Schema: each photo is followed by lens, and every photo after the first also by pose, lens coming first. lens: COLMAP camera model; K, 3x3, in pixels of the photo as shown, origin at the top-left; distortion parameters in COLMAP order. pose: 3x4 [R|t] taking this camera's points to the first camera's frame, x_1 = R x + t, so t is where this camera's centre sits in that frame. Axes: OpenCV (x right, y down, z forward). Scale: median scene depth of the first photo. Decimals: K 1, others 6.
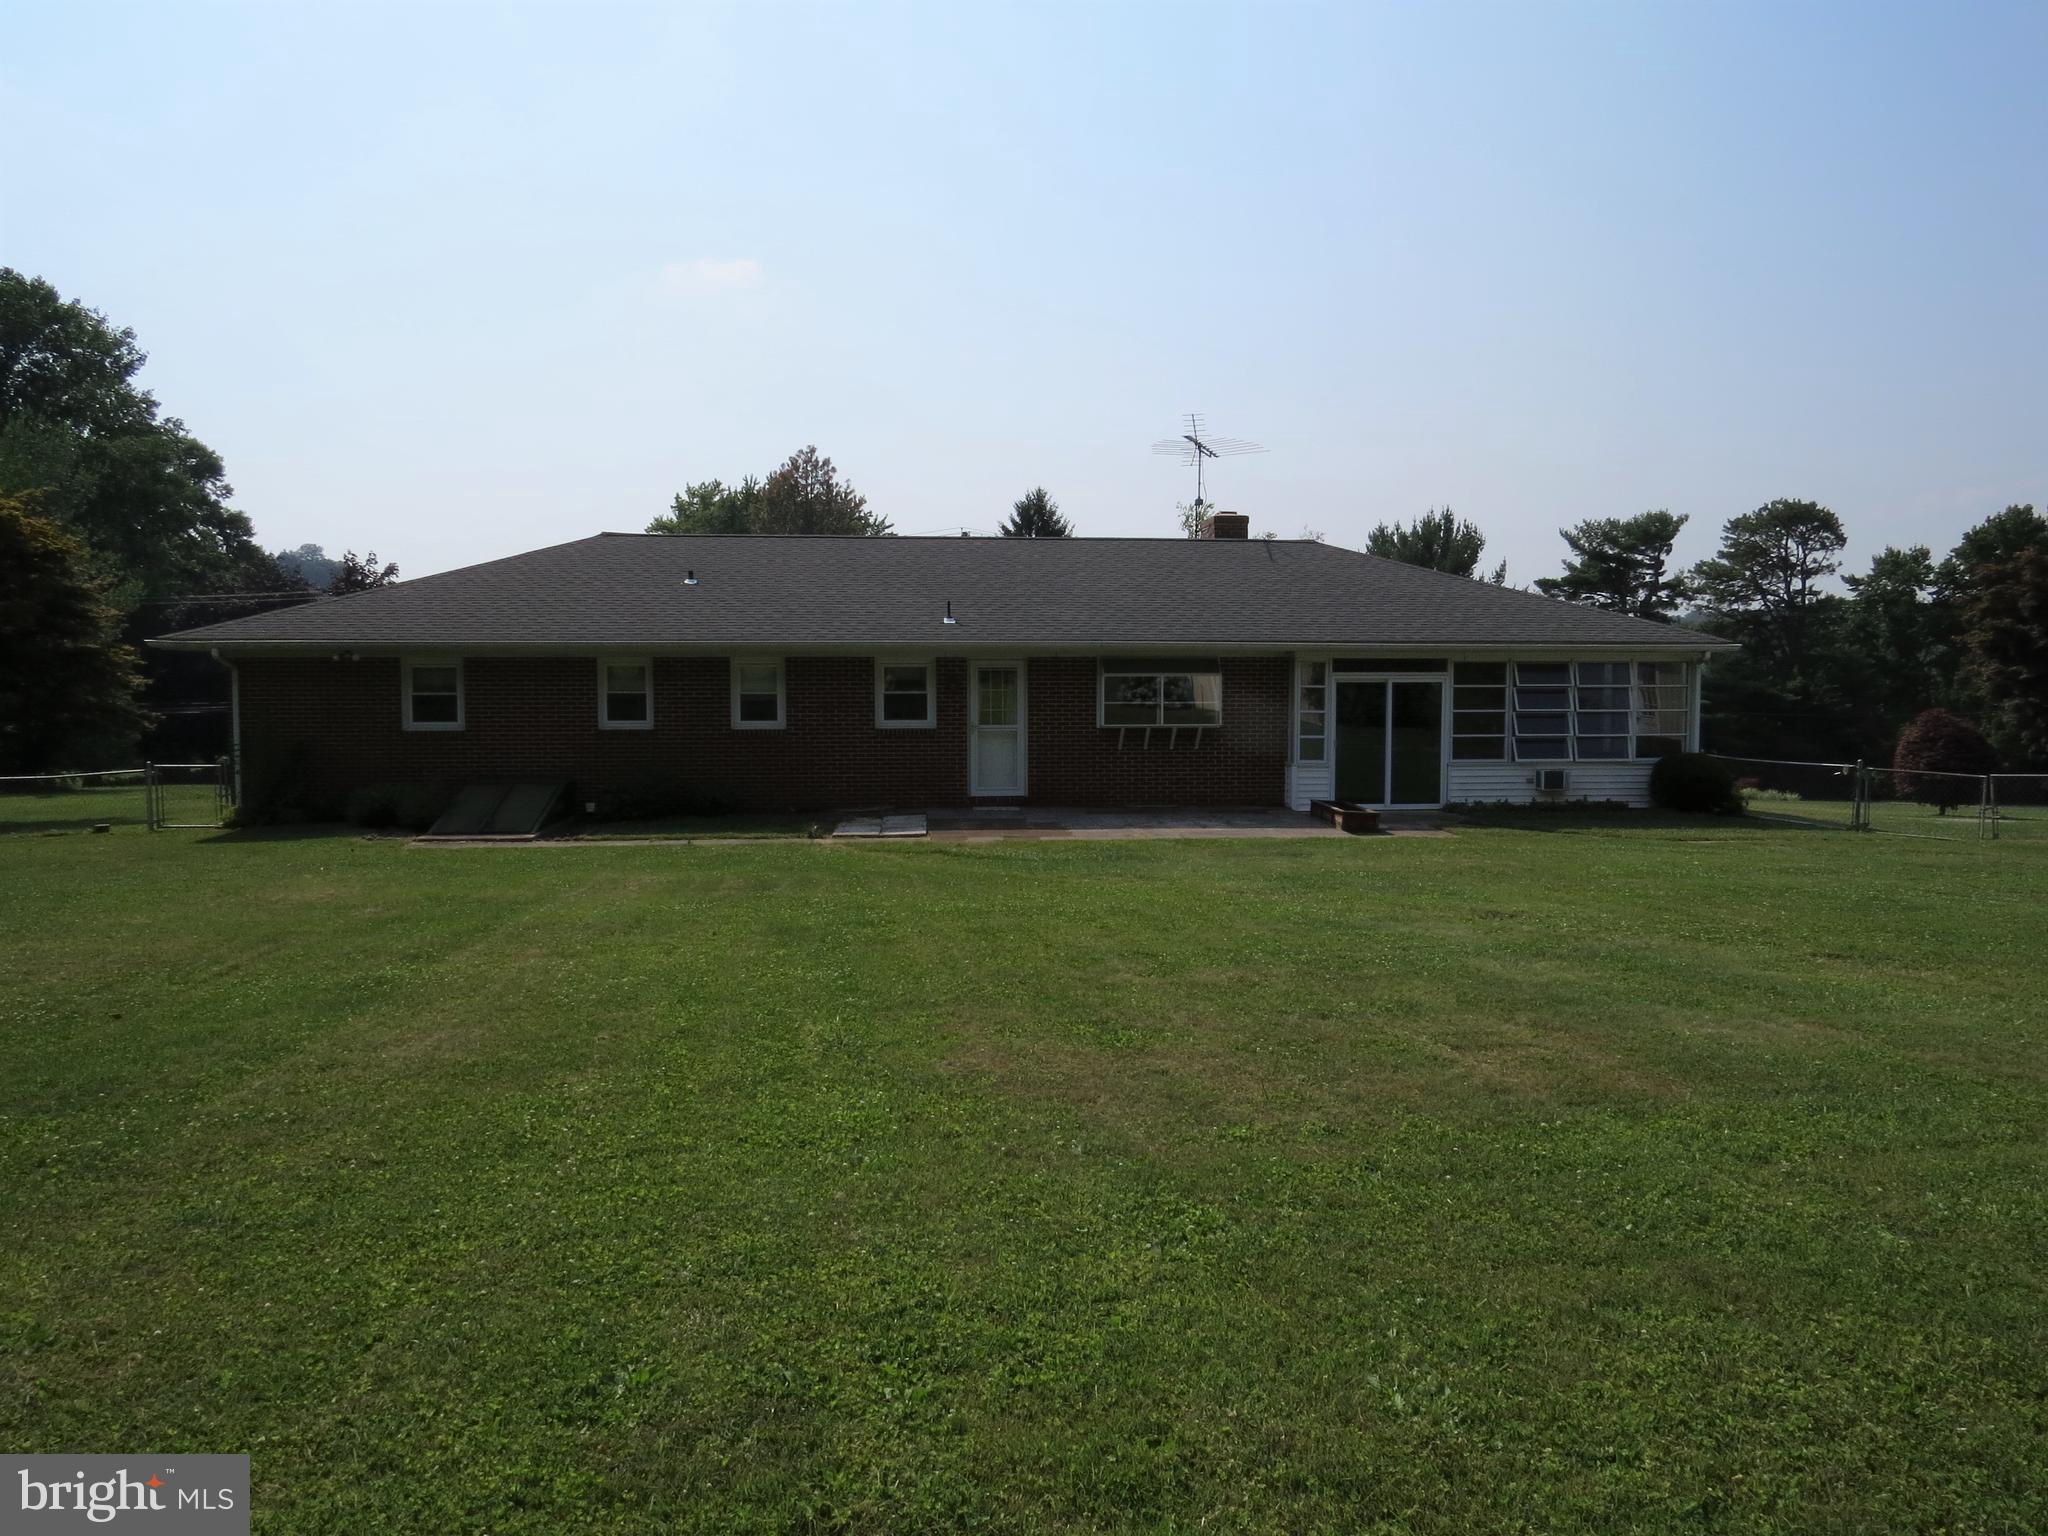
lens RADIAL K [[1440.1, 0, 1037.6], [0, 1440.1, 765.9], [0, 0, 1]] dist [-0.027278, 0.014046]
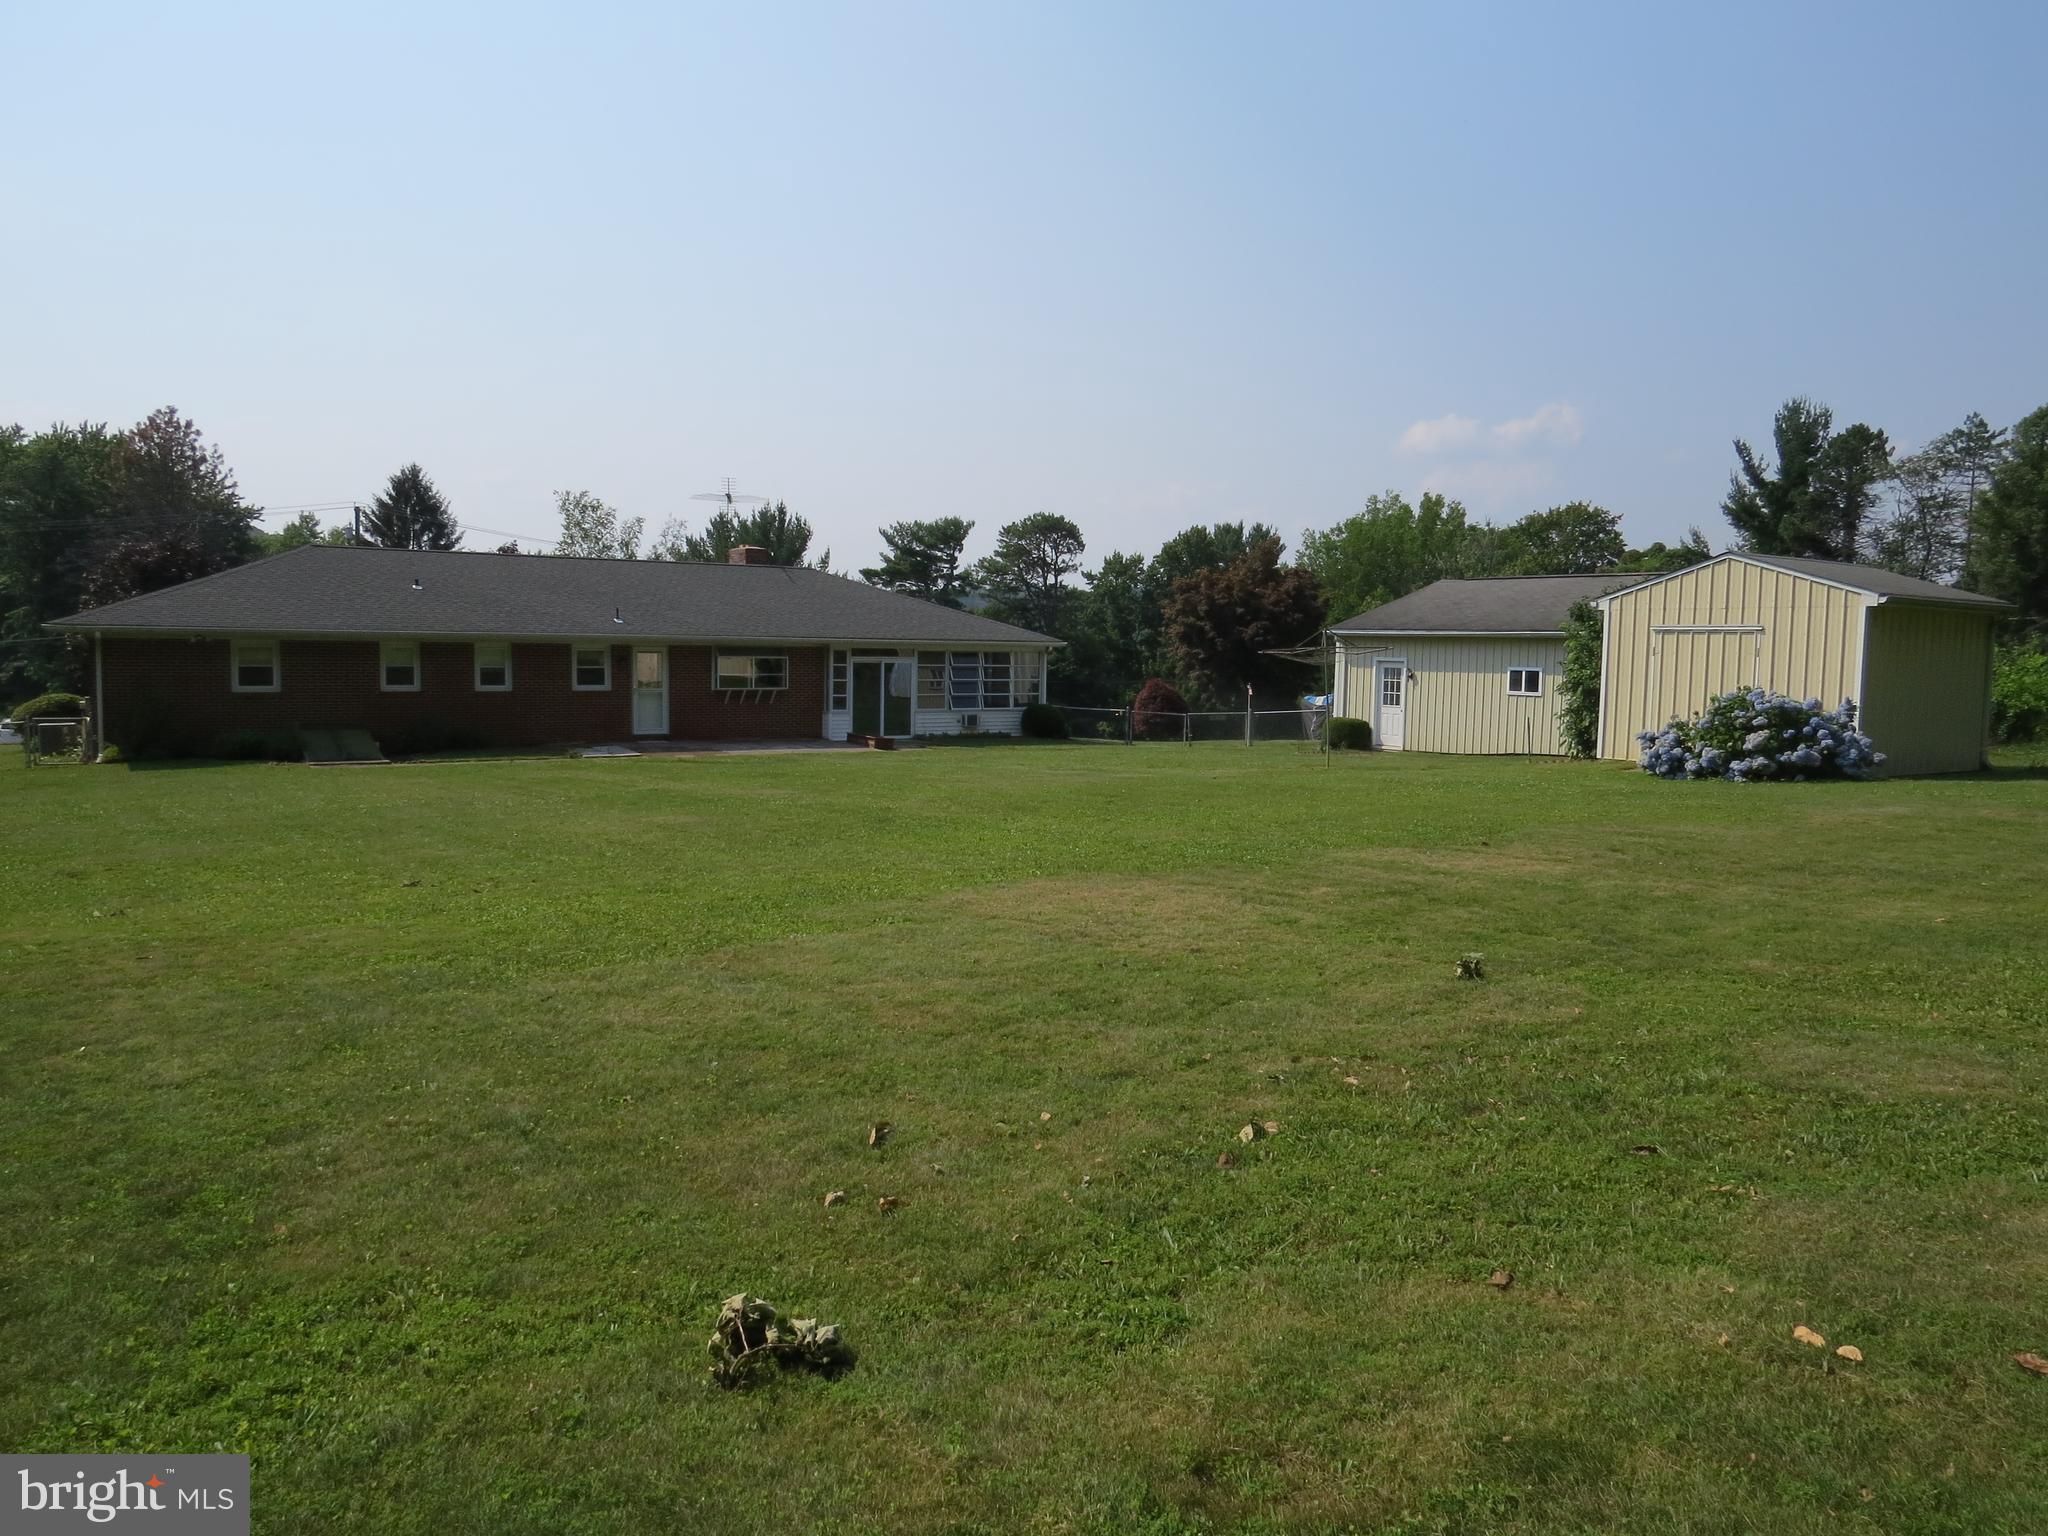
lens RADIAL K [[1440.1, 0, 1021.0], [0, 1440.1, 767.0], [0, 0, 1]] dist [-0.027278, 0.014046]
pose [[0.887271, -0.024534, 0.460595, -0.093164], [0.013253, 0.999528, 0.027710, 0.004565], [-0.461058, -0.018482, 0.887178, -0.135828]]
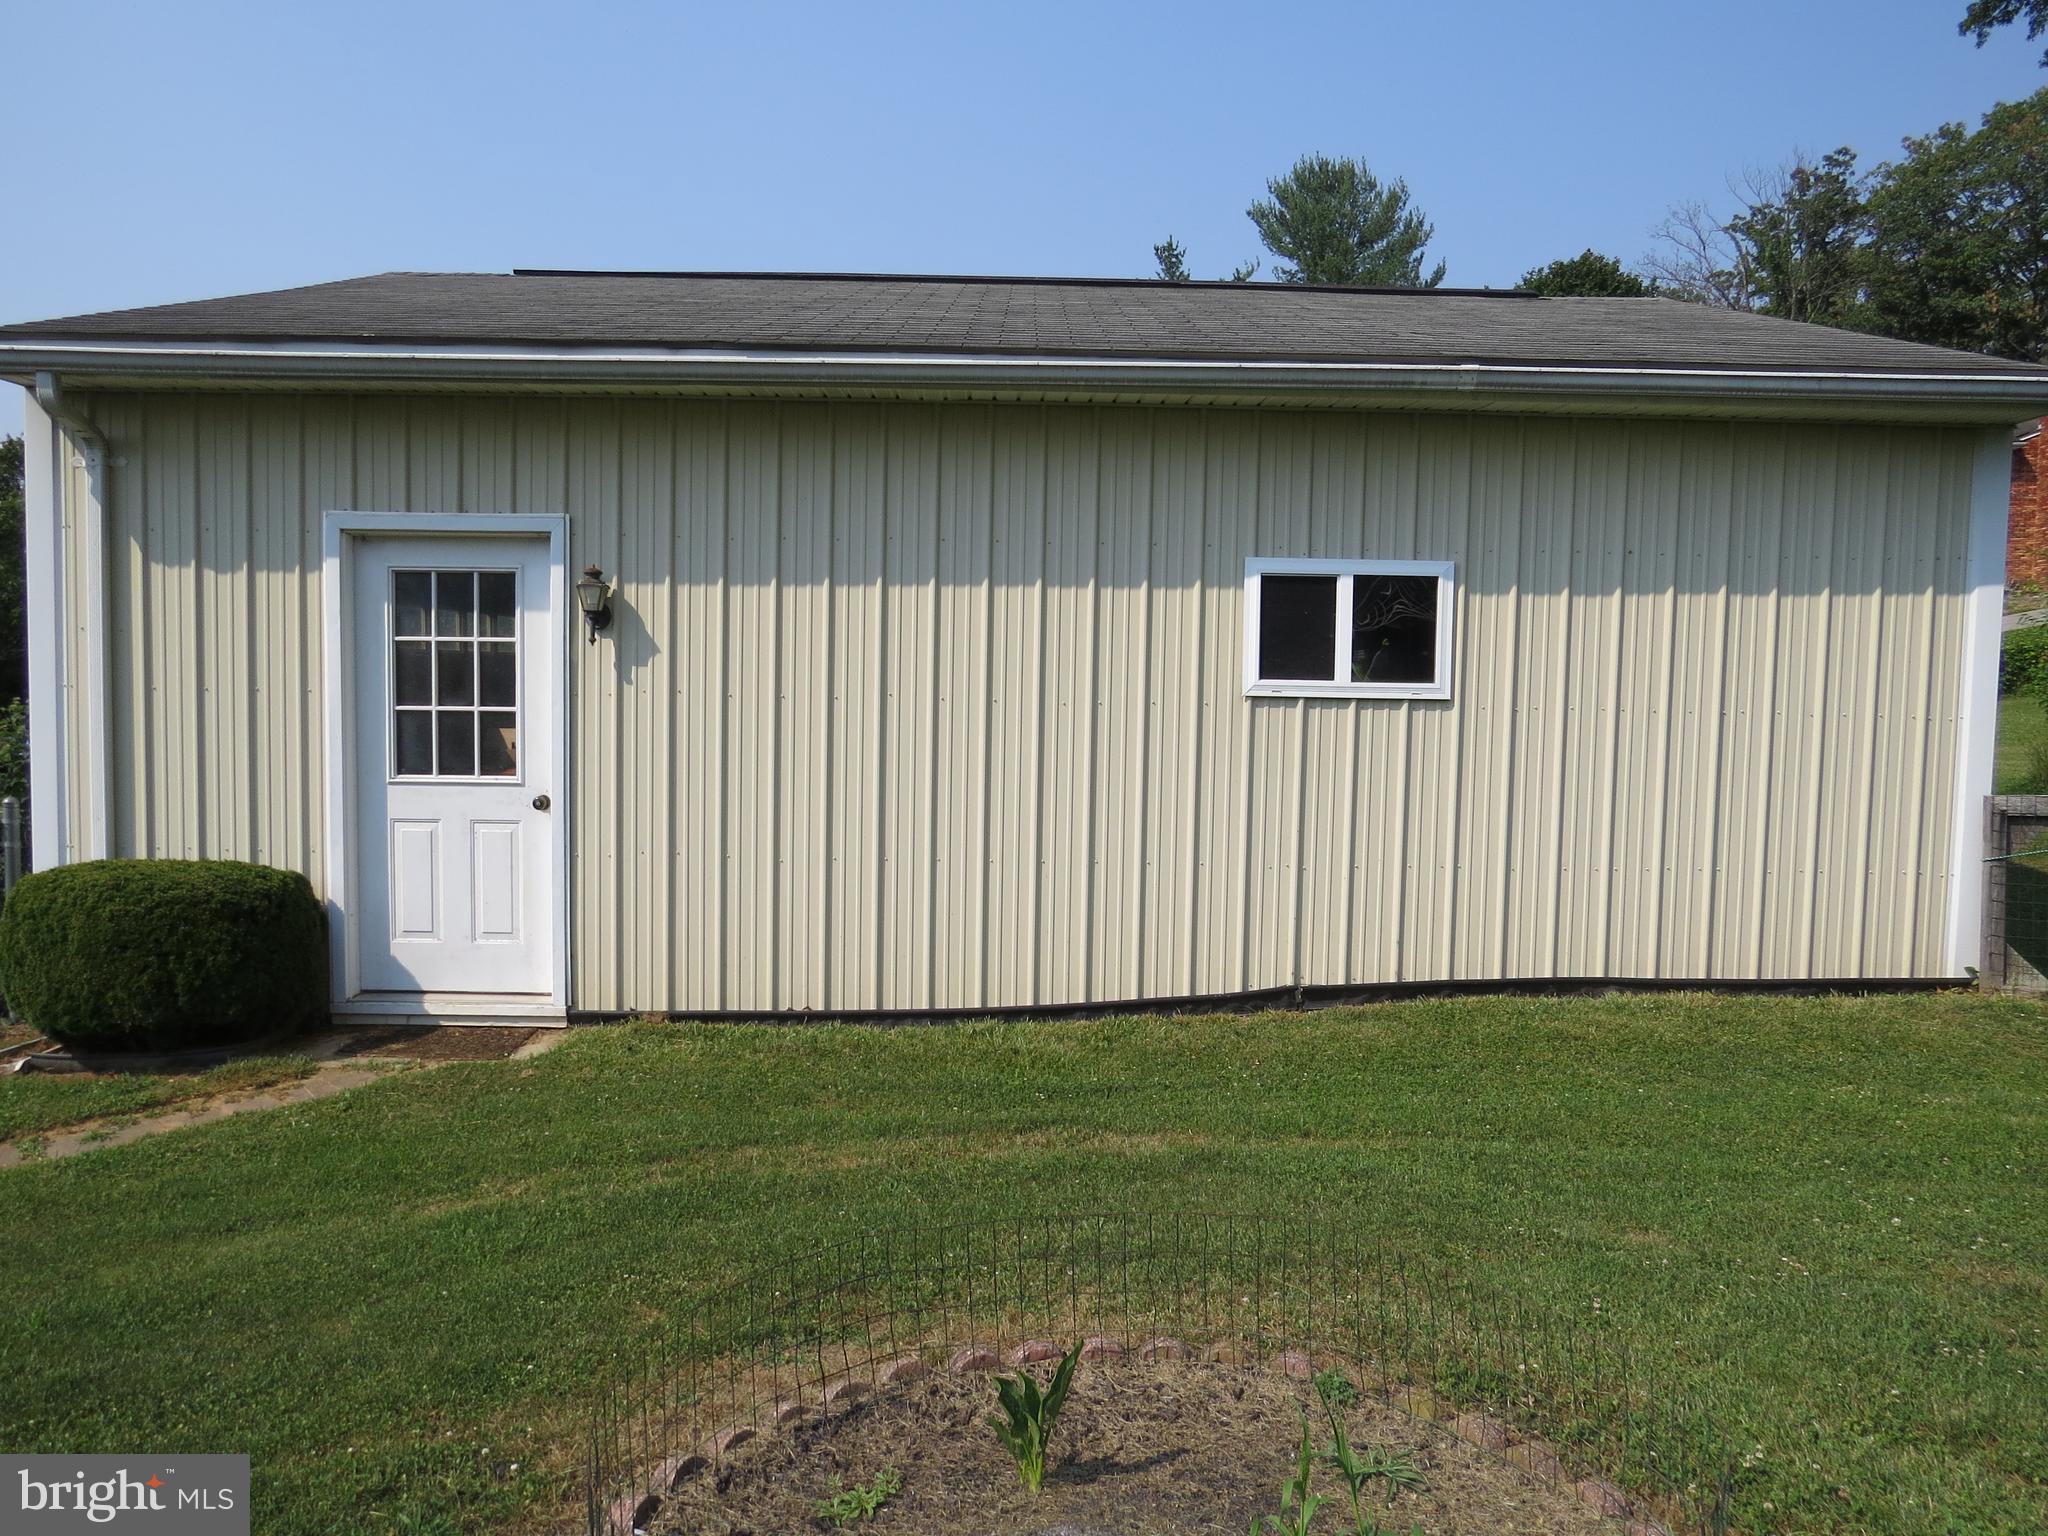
lens RADIAL K [[1440.1, 0, 1023.3], [0, 1440.1, 781.7], [0, 0, 1]] dist [-0.027278, 0.014046]
pose [[0.065910, -0.065898, 0.995647, 0.098565], [0.048217, 0.996862, 0.062786, -0.002530], [-0.996660, 0.043869, 0.068881, 0.120591]]
